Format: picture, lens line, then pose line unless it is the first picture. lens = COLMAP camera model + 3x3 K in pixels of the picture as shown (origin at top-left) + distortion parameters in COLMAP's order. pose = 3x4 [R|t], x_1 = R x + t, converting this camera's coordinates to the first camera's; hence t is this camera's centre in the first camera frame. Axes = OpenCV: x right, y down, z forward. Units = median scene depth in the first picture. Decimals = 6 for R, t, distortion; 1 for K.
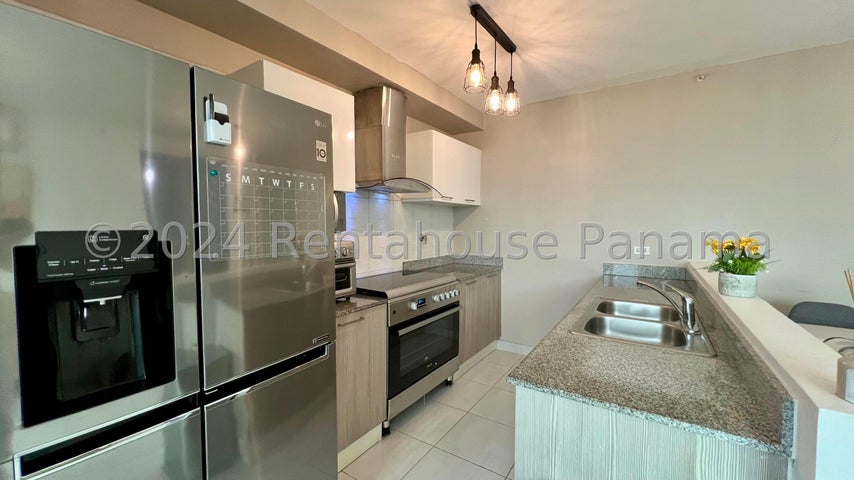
lens RADIAL K [[339.5, 0, 427.7], [0, 339.5, 236.2], [0, 0, 1]] dist [0.000951, -0.000062]
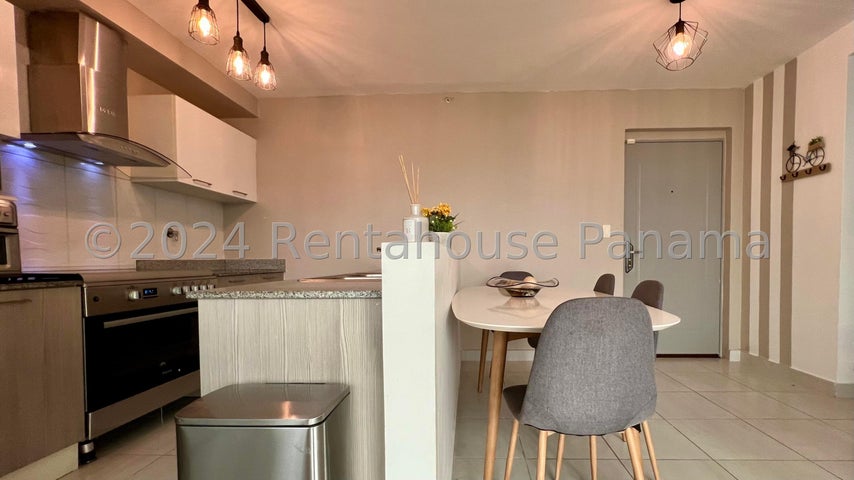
lens RADIAL K [[365.7, 0, 456.0], [0, 365.7, 267.9], [0, 0, 1]] dist [-0.000794, -0.000343]
pose [[0.850178, -0.021654, 0.526049, 0.141709], [0.026971, 0.999633, -0.002440, 0.151970], [-0.525804, 0.016262, 0.850450, -0.128245]]
